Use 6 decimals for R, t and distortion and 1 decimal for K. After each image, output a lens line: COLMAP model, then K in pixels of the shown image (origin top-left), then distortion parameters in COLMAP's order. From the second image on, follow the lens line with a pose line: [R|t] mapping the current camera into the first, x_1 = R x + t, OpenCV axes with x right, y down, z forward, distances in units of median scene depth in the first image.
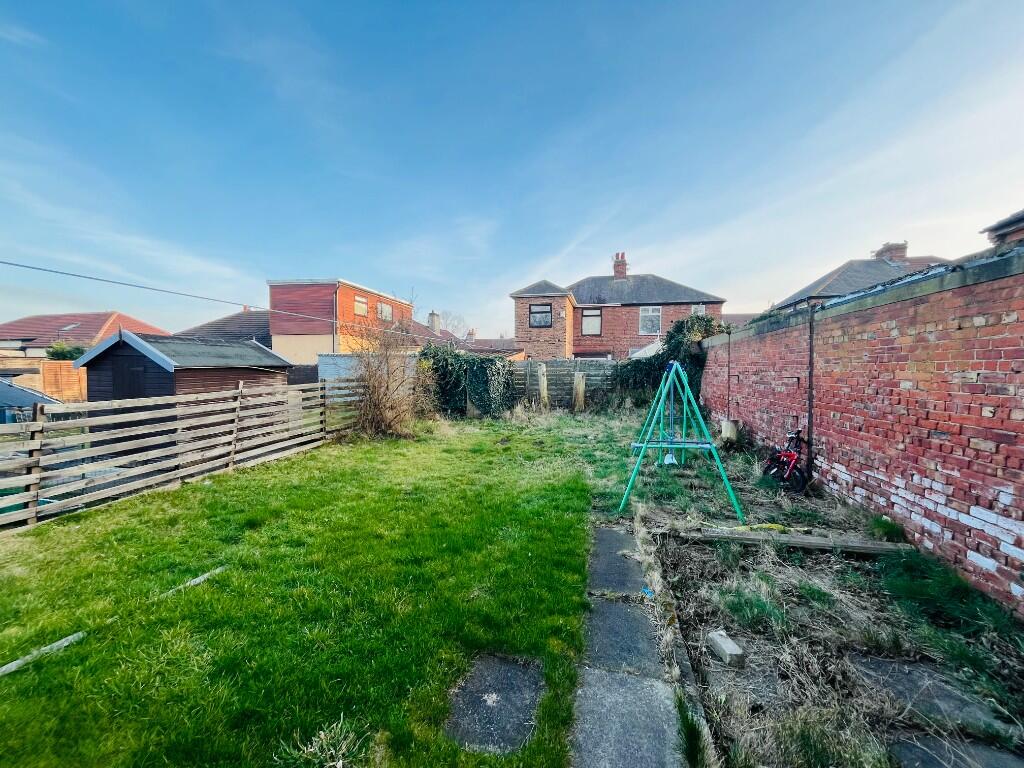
lens RADIAL K [[414.4, 0, 510.0], [0, 414.4, 381.9], [0, 0, 1]] dist [-0.005574, 0.000268]
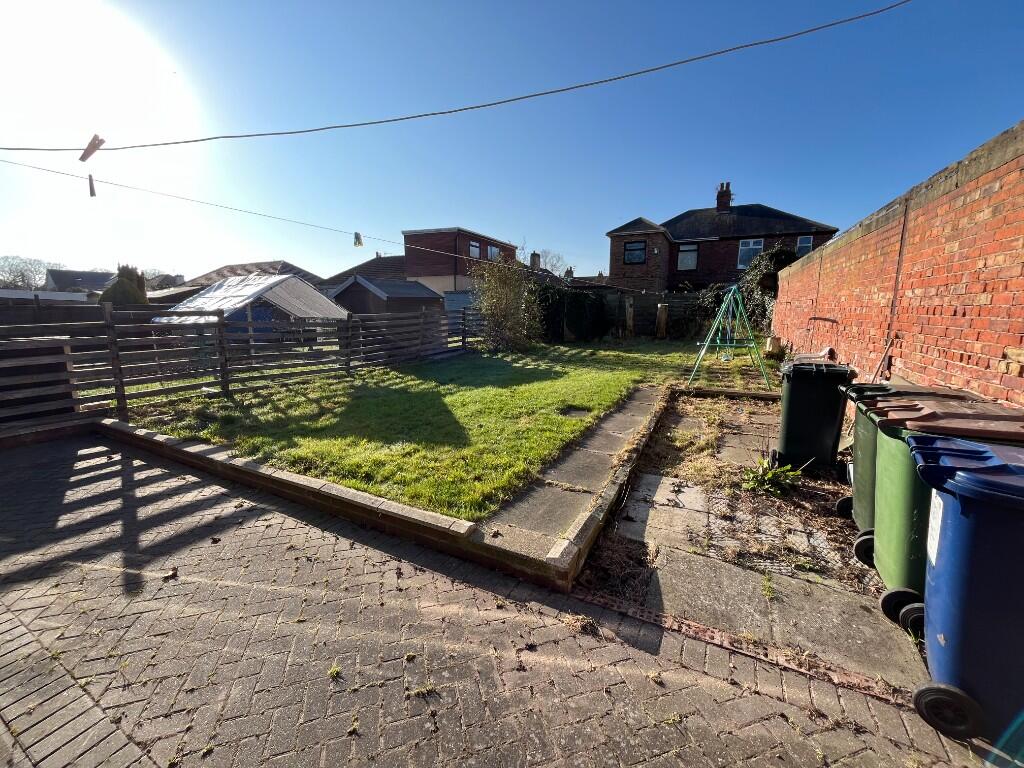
lens RADIAL K [[414.4, 0, 510.0], [0, 414.4, 381.9], [0, 0, 1]] dist [-0.005574, 0.000268]
pose [[0.973602, 0.034885, -0.225573, 0.012400], [-0.002375, 0.989747, 0.142814, 0.017695], [0.228242, -0.138508, 0.963702, -0.145806]]
